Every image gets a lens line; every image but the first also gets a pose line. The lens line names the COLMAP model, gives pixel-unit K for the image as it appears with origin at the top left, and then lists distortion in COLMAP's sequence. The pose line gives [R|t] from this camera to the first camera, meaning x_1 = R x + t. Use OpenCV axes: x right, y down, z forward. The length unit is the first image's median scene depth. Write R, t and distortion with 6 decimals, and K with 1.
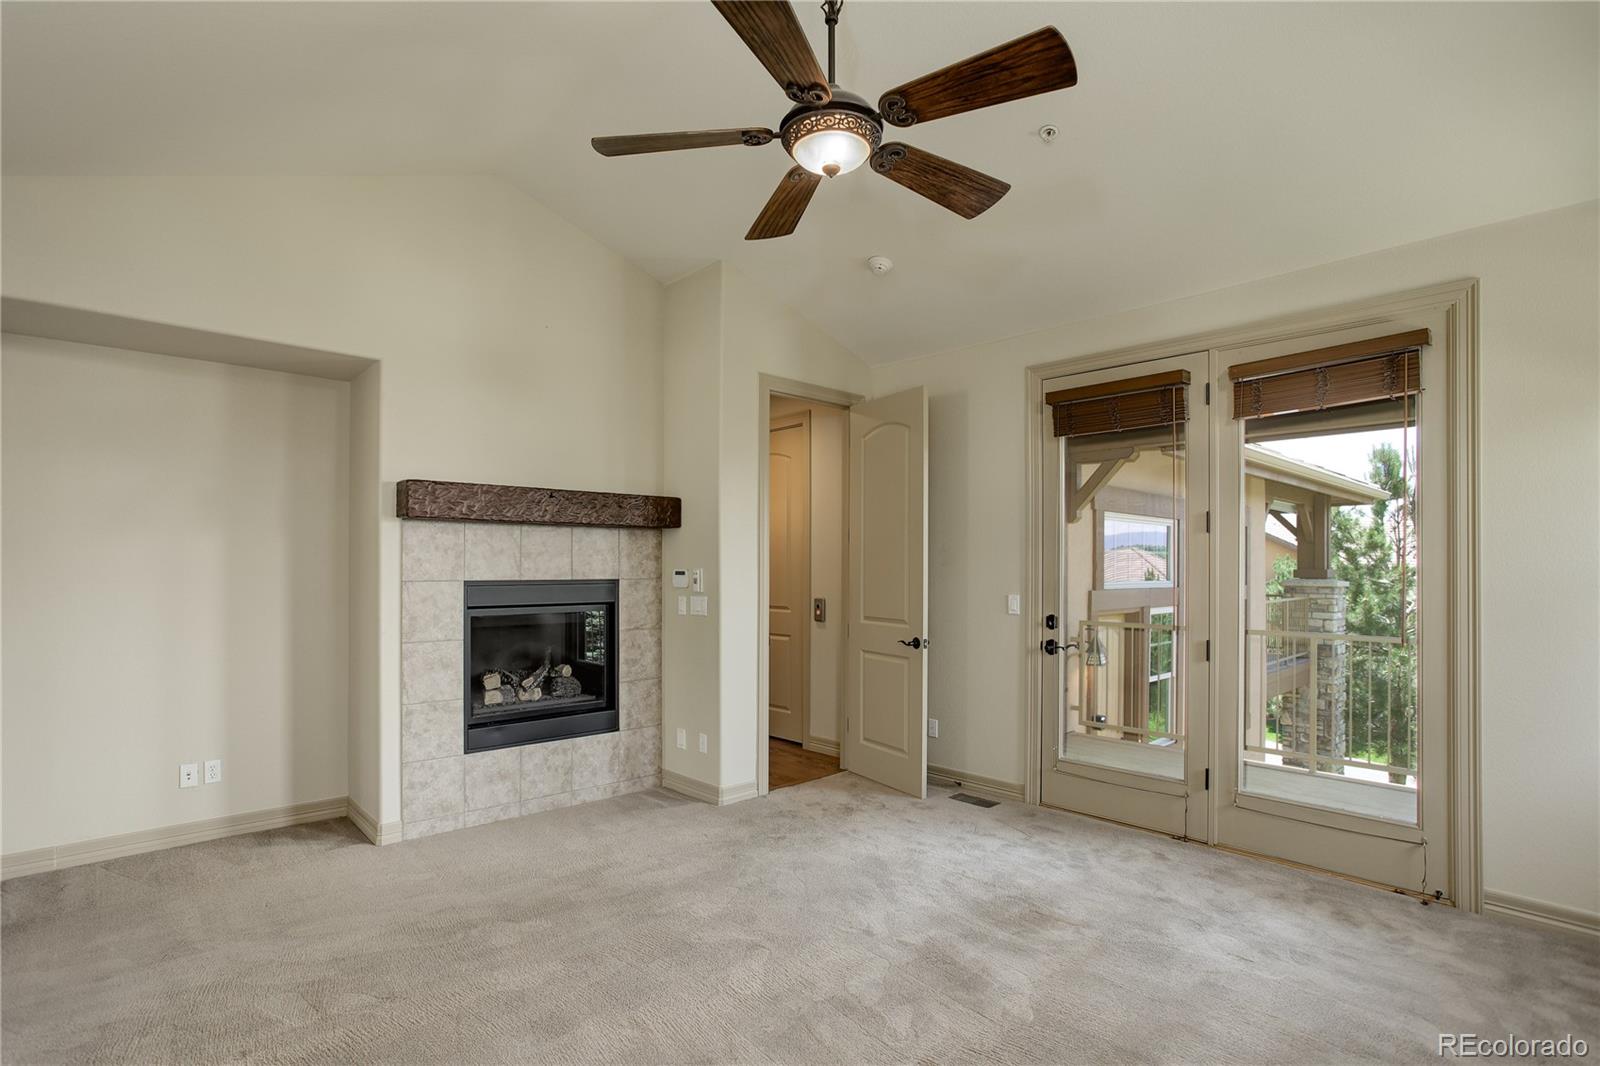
lens RADIAL K [[782.9, 0, 781.6], [0, 782.9, 568.6], [0, 0, 1]] dist [-0.001316, 0.000258]
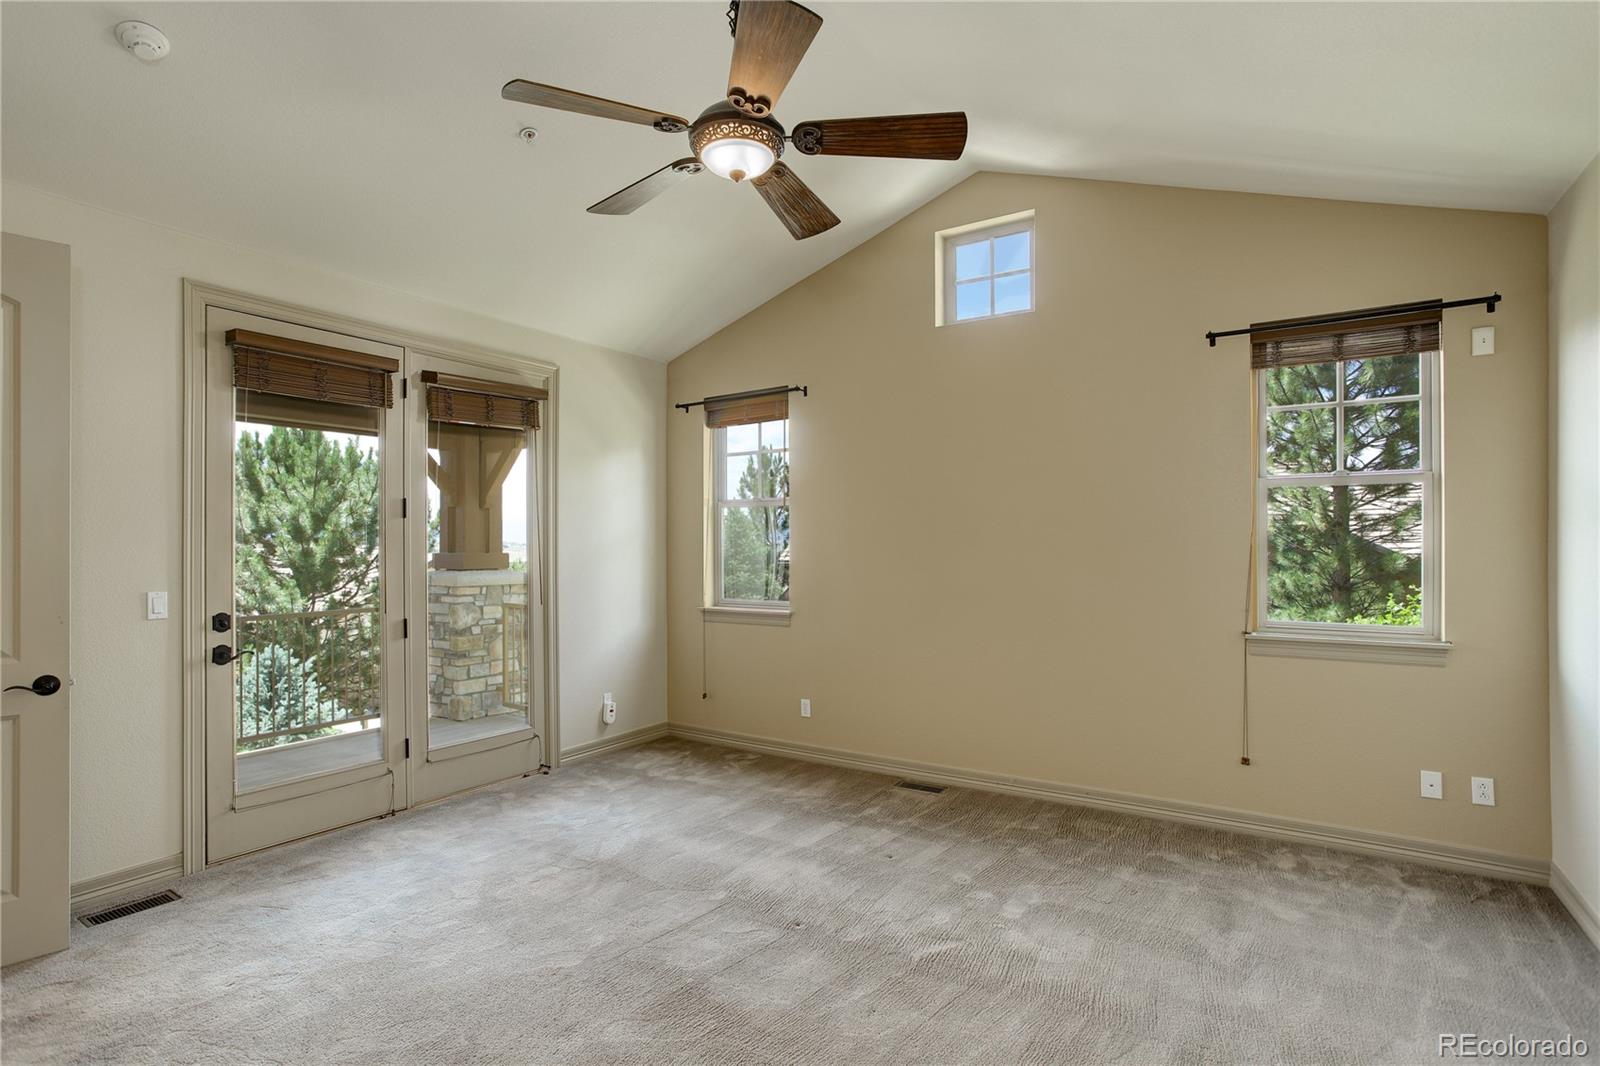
lens RADIAL K [[782.9, 0, 799.1], [0, 782.9, 538.9], [0, 0, 1]] dist [-0.001316, 0.000258]
pose [[-0.222161, 0.005548, 0.974994, -0.606530], [0.004454, 0.999979, -0.004675, -0.009204], [-0.975000, 0.003304, -0.222182, 0.696924]]
